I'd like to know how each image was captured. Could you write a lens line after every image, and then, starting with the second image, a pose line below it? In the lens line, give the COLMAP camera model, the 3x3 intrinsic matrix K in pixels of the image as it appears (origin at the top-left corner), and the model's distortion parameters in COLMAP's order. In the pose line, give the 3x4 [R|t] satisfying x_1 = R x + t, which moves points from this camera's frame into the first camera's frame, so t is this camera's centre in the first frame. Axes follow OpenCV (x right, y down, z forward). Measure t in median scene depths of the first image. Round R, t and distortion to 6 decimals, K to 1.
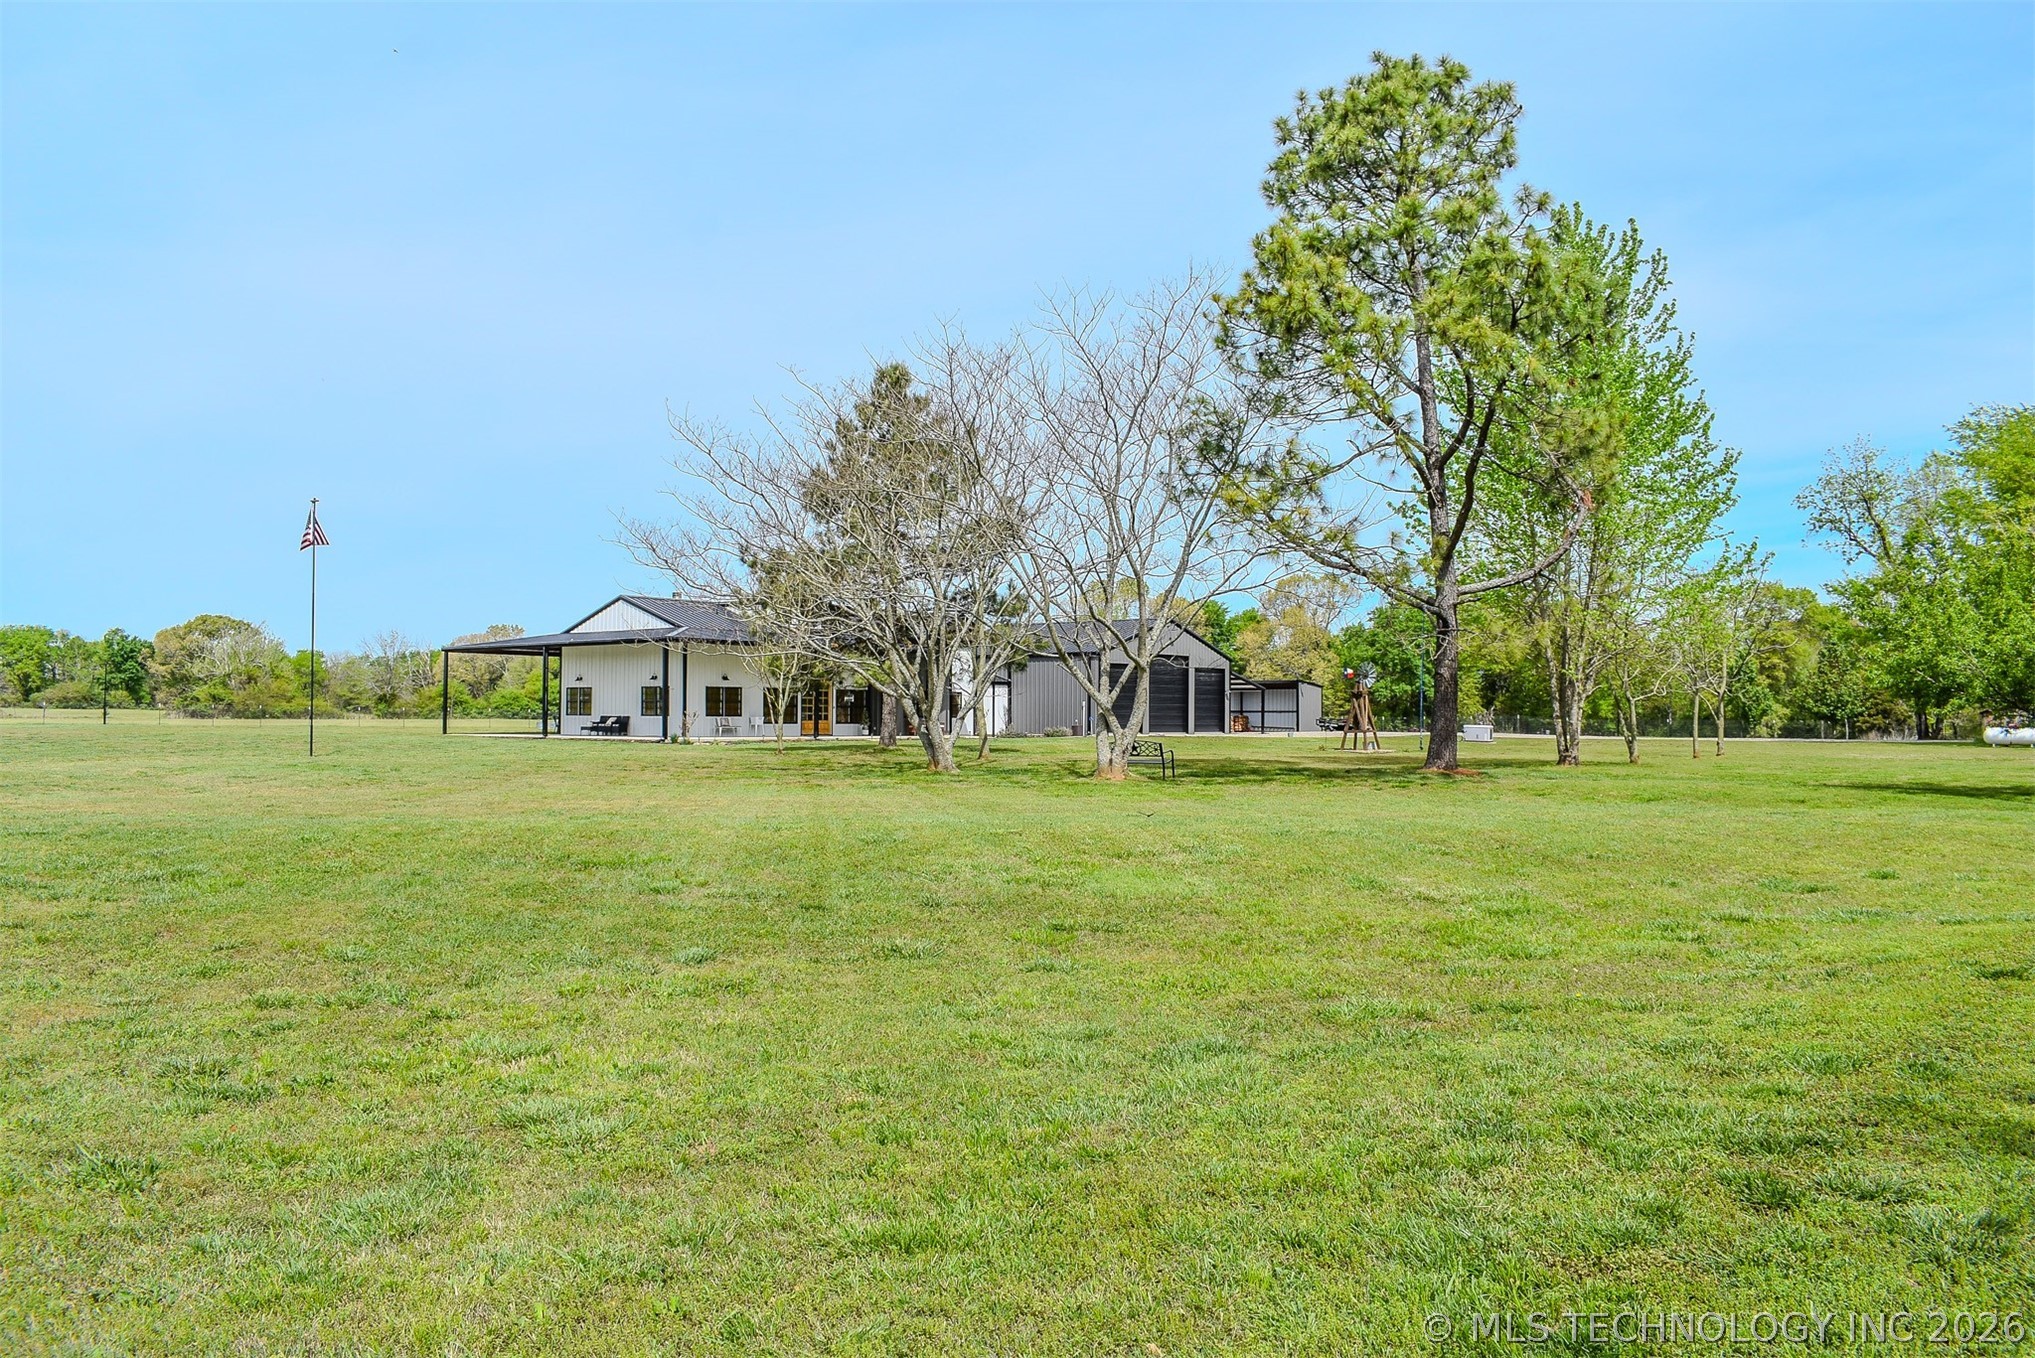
lens RADIAL K [[1597.6, 0, 1017.5], [0, 1597.6, 679.0], [0, 0, 1]] dist [-0.093882, 0.016066]
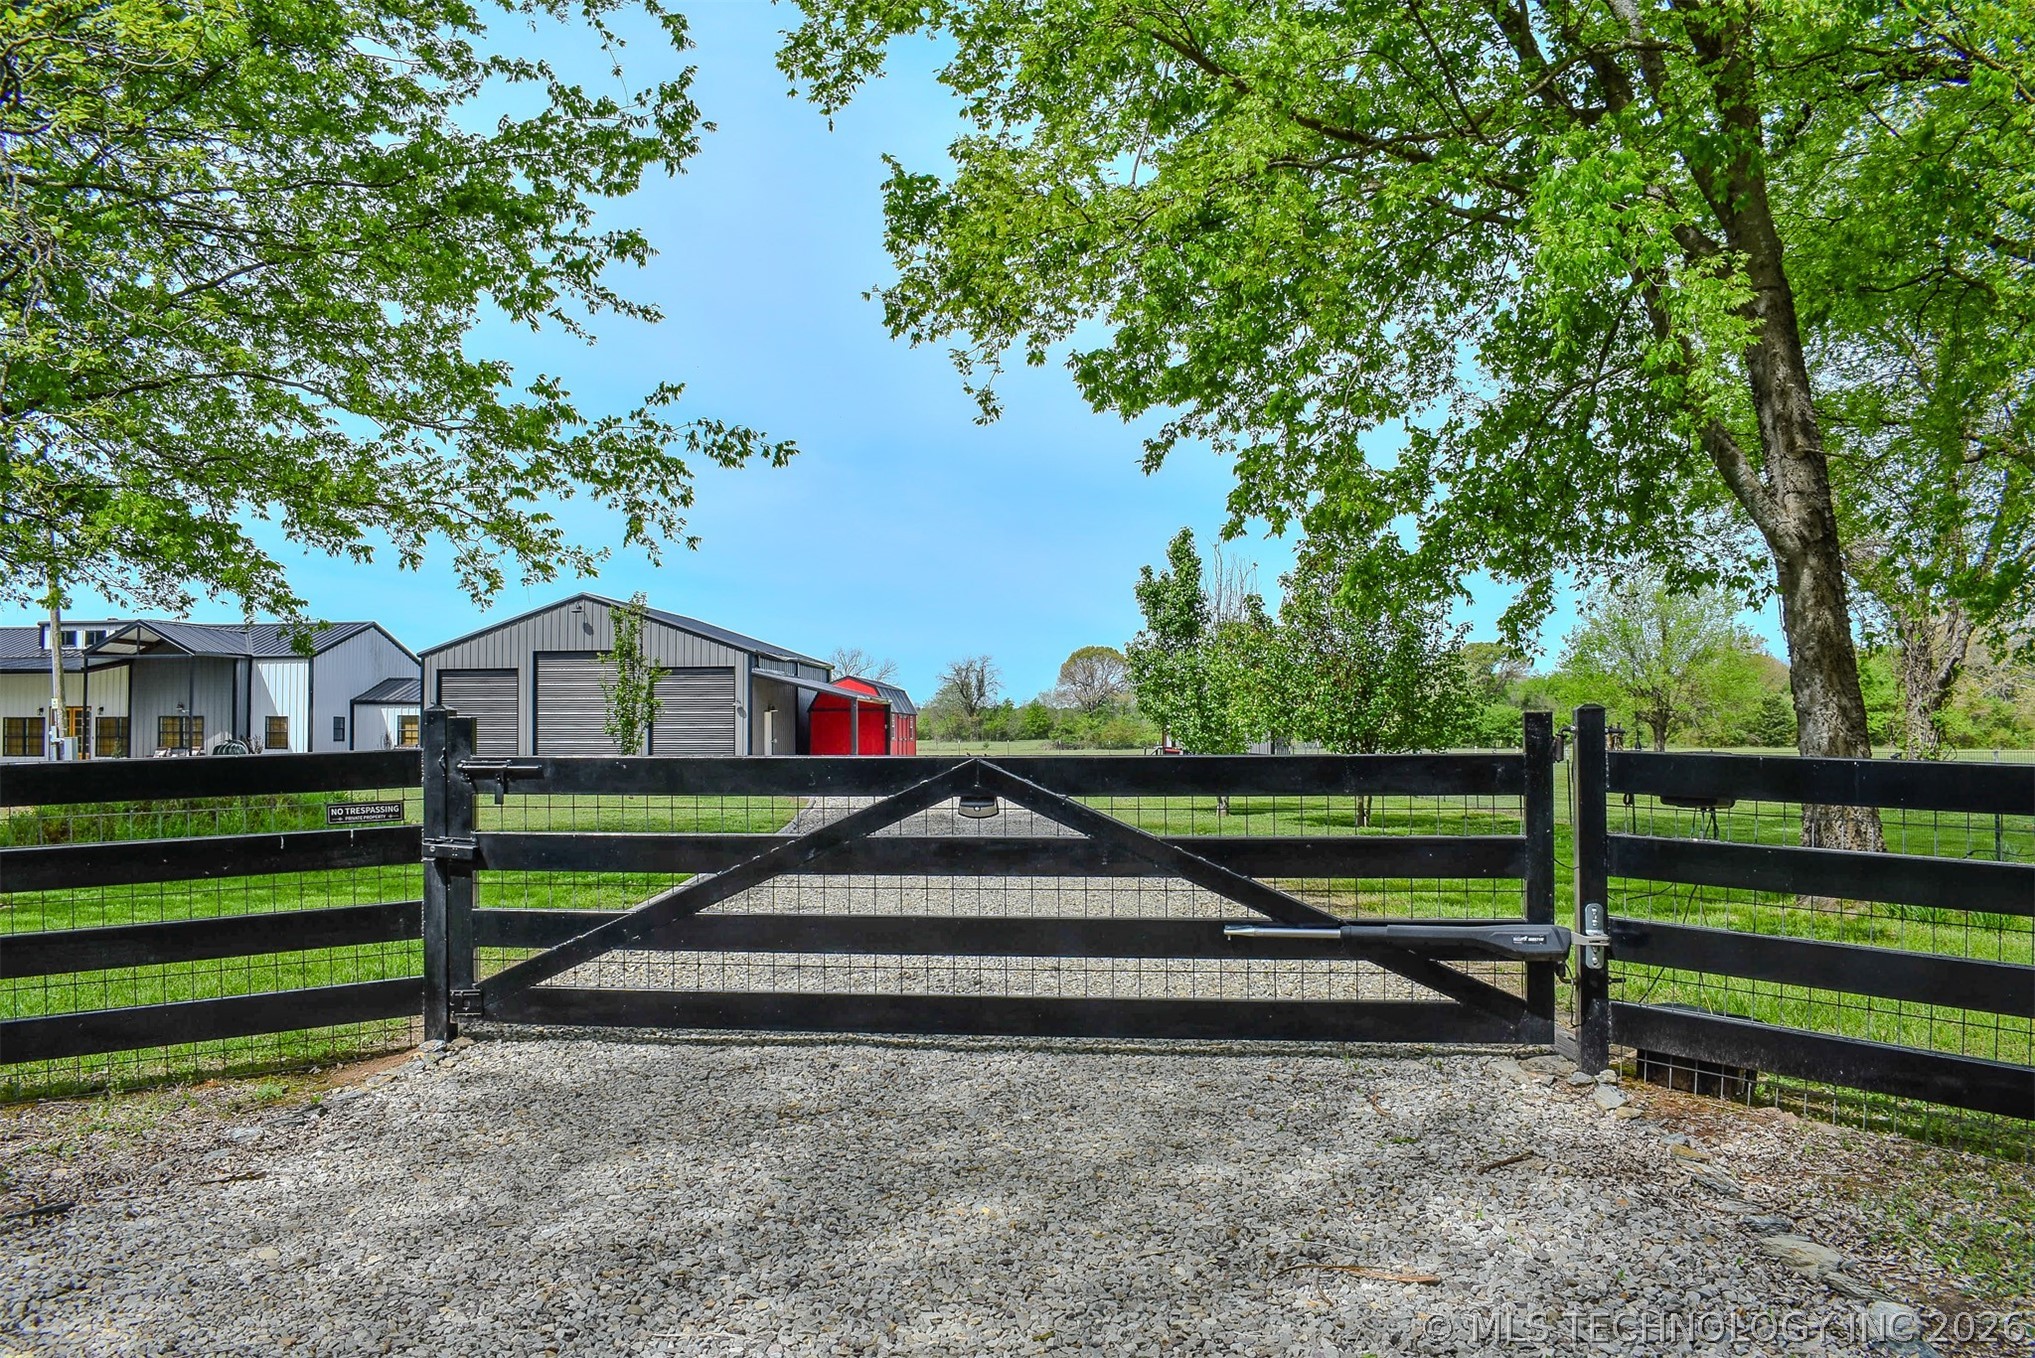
lens RADIAL K [[1616.9, 0, 1015.8], [0, 1616.9, 655.8], [0, 0, 1]] dist [-0.087247, 0.010163]
pose [[0.545073, -0.055187, -0.836570, 2.083371], [0.026042, 0.998464, -0.048899, 0.066803], [0.837984, 0.004868, 0.545673, 2.268811]]
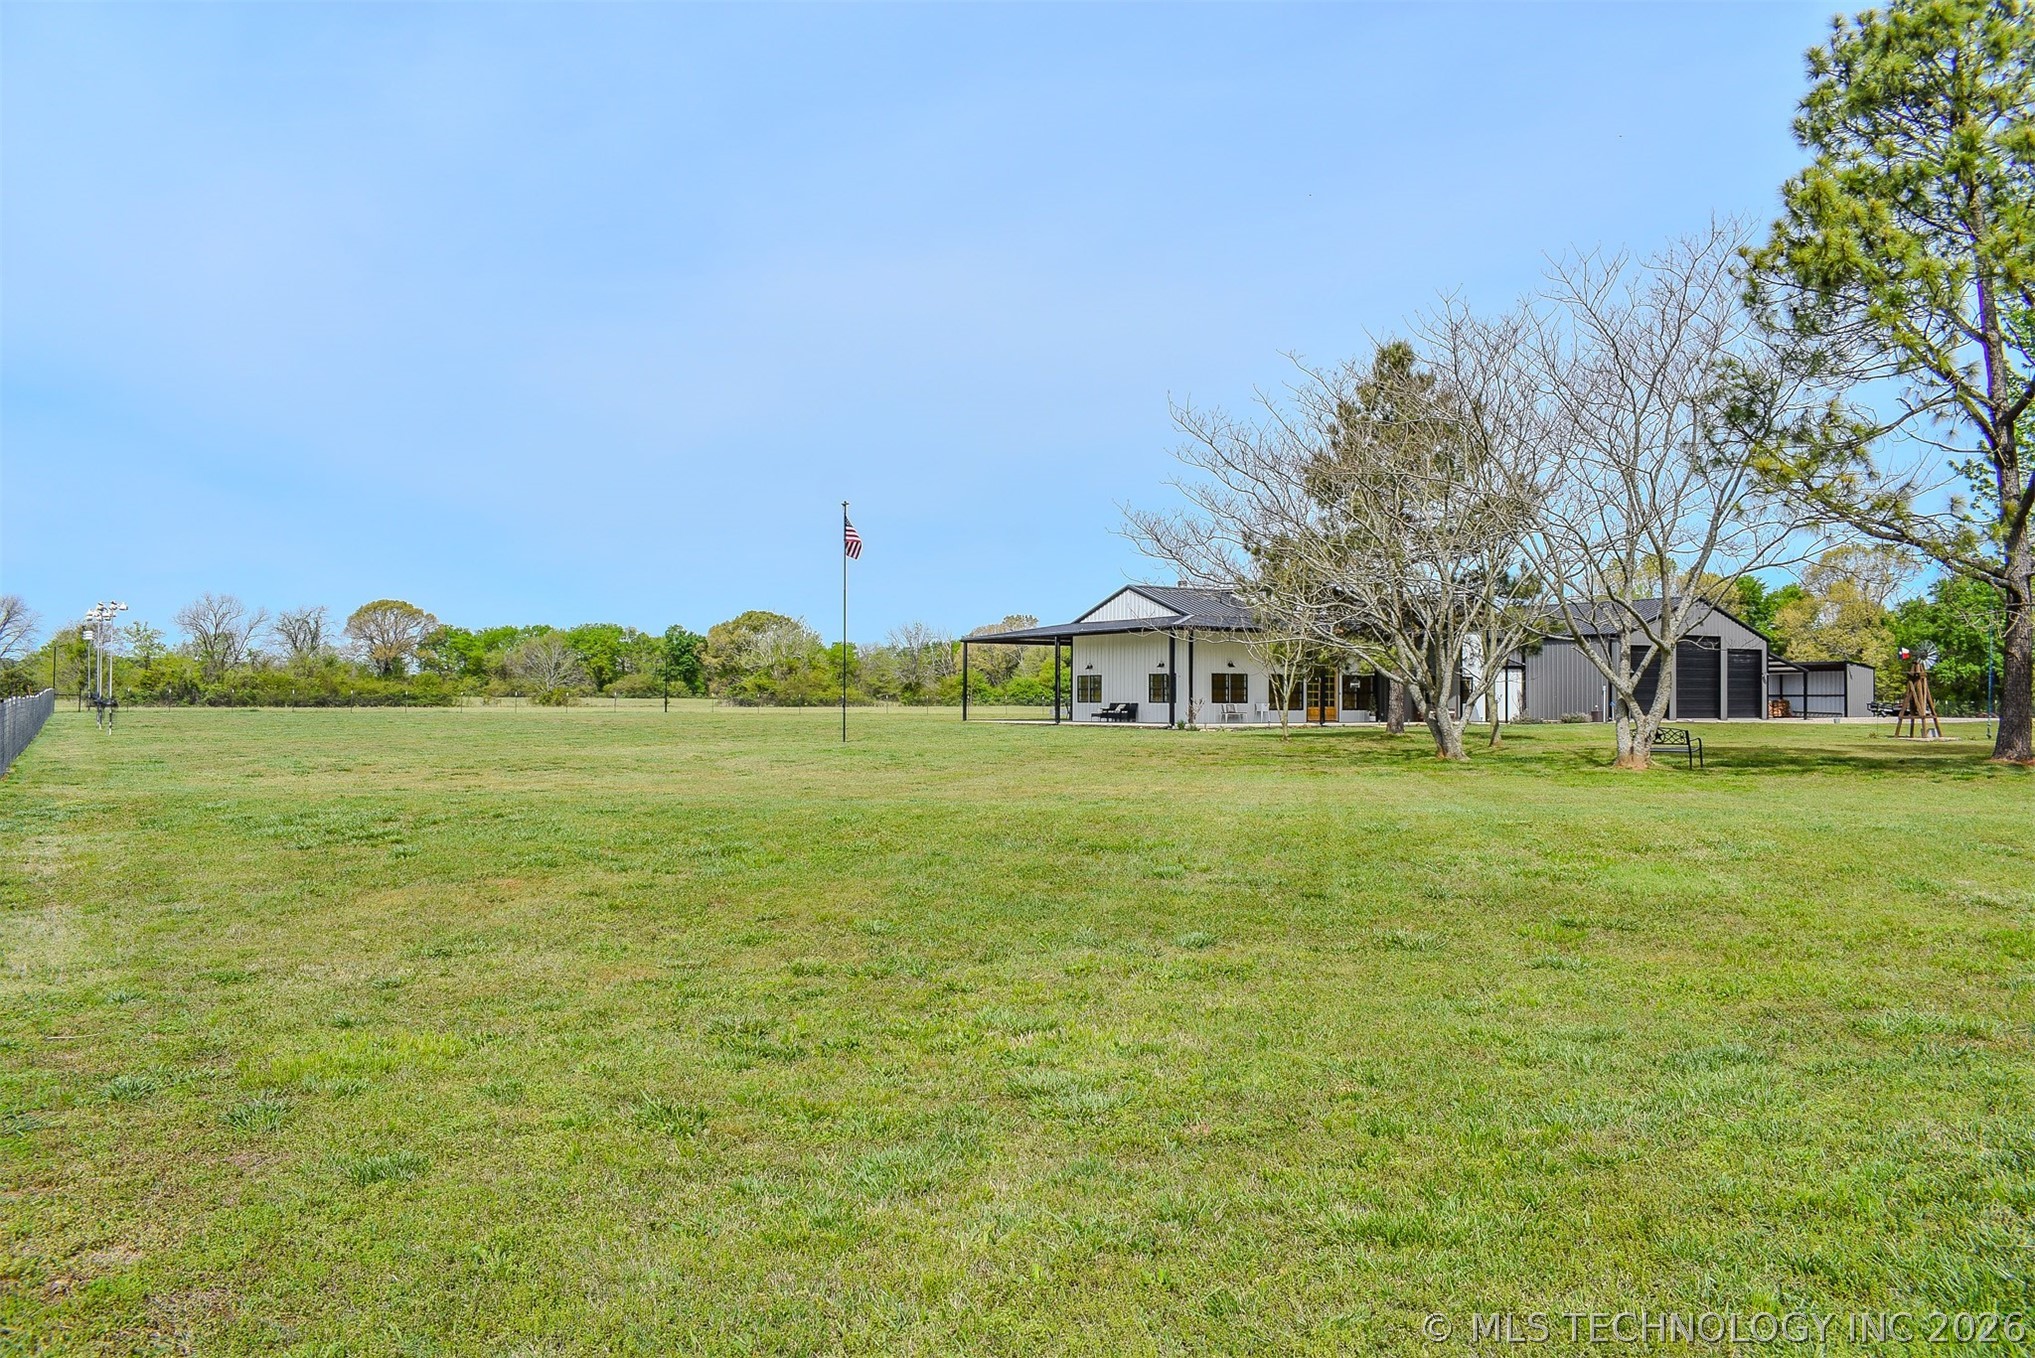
lens RADIAL K [[1597.6, 0, 1017.5], [0, 1597.6, 679.0], [0, 0, 1]] dist [-0.093882, 0.016066]
pose [[0.950719, -0.007042, -0.309975, 0.001727], [0.009773, 0.999926, 0.007256, -0.000614], [0.309901, -0.009928, 0.950717, -0.002066]]
